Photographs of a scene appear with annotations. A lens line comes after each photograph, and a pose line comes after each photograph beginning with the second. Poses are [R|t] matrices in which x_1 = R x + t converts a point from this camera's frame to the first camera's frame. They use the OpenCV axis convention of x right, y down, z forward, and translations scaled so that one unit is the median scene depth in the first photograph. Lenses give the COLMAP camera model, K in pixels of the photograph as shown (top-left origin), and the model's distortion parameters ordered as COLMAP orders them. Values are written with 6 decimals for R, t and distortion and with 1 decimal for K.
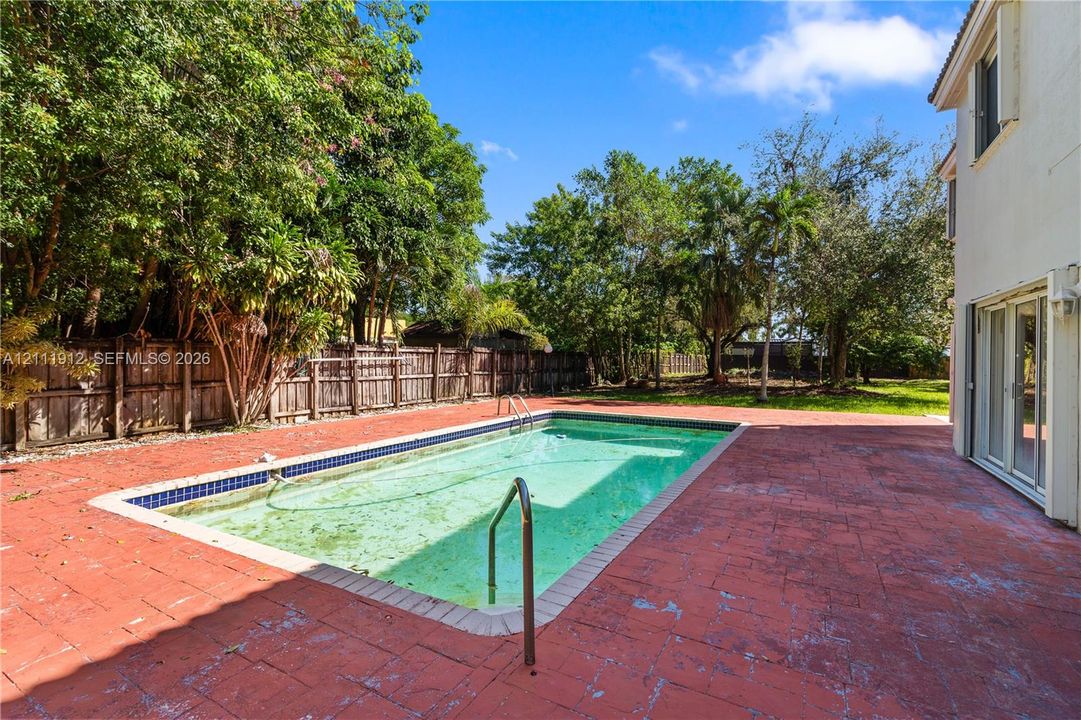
lens RADIAL K [[497.2, 0, 530.5], [0, 497.2, 358.3], [0, 0, 1]] dist [0.011304, -0.001136]
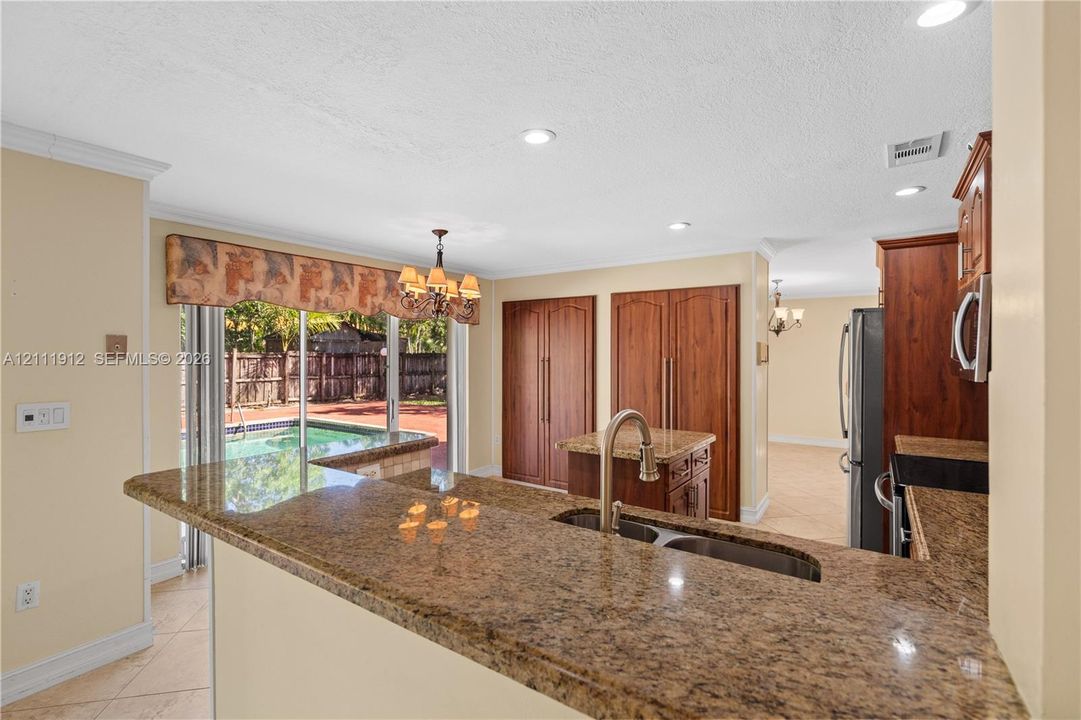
lens RADIAL K [[497.2, 0, 536.9], [0, 497.2, 358.7], [0, 0, 1]] dist [0.011304, -0.001136]
pose [[0.996261, -0.001477, -0.086379, 0.615123], [0.002059, 0.999976, 0.006650, -0.017391], [0.086367, -0.006803, 0.996240, 0.077217]]
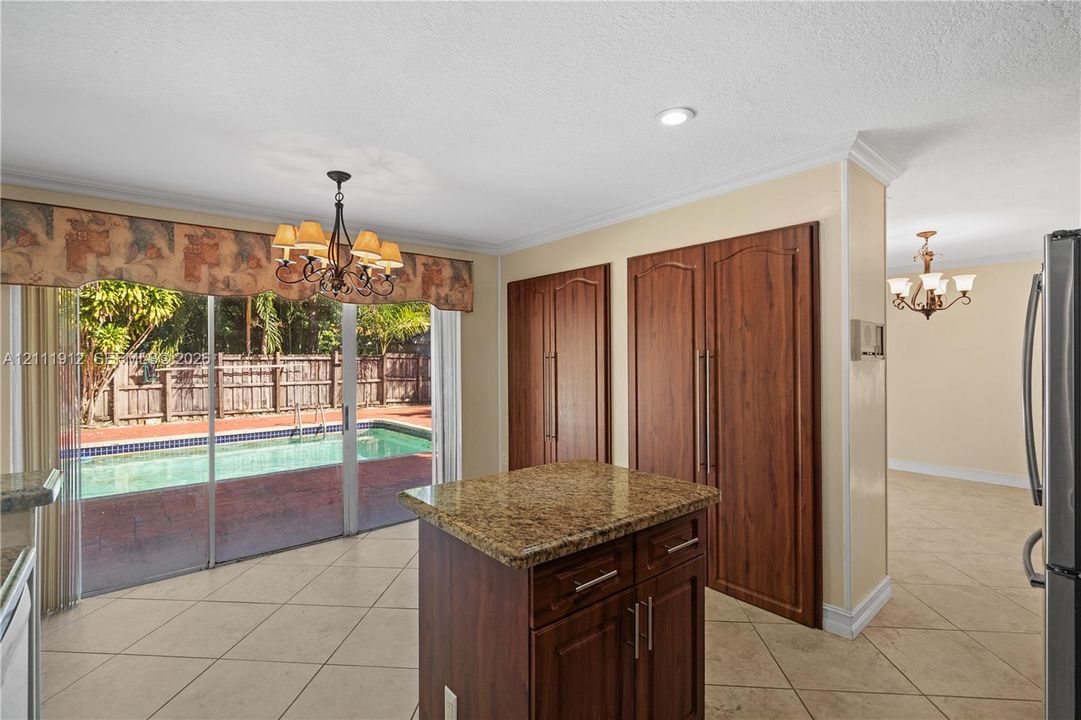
lens RADIAL K [[497.2, 0, 537.3], [0, 497.2, 358.8], [0, 0, 1]] dist [0.011304, -0.001136]
pose [[0.937845, -0.008288, -0.346955, 0.690906], [0.008815, 0.999961, -0.000061, -0.011660], [0.346942, -0.003001, 0.937882, 0.208471]]
